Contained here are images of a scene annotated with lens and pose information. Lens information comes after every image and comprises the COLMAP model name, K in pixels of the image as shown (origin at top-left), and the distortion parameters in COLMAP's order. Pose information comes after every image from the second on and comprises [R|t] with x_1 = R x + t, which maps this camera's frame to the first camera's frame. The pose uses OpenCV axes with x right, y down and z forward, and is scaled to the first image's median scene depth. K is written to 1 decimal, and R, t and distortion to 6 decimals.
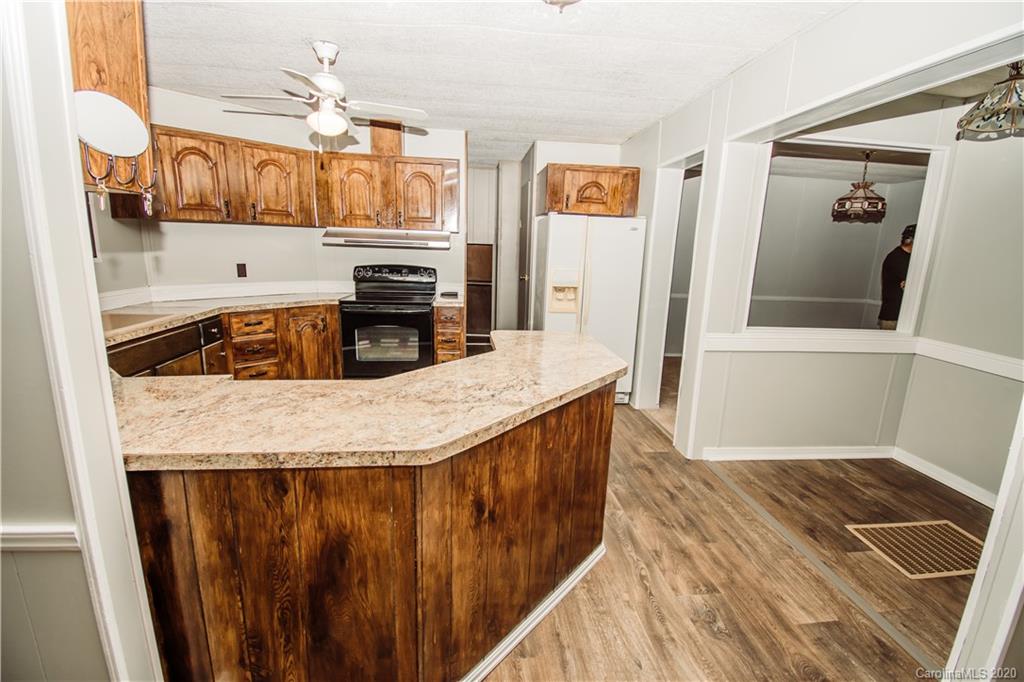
lens RADIAL K [[452.1, 0, 516.6], [0, 452.1, 341.7], [0, 0, 1]] dist [0.000207, -0.000125]
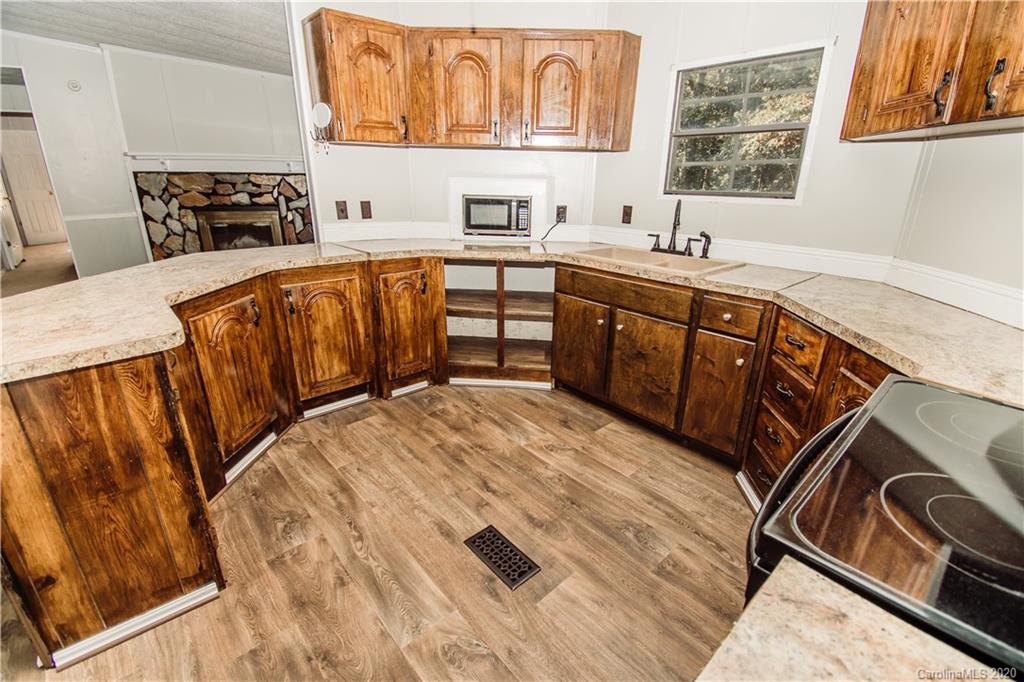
lens RADIAL K [[452.1, 0, 512.7], [0, 452.1, 337.4], [0, 0, 1]] dist [0.000207, -0.000125]
pose [[-0.816265, 0.156554, -0.556060, -0.047199], [-0.156674, 0.866503, 0.473946, -0.234400], [0.556026, 0.473986, -0.682768, 1.170453]]
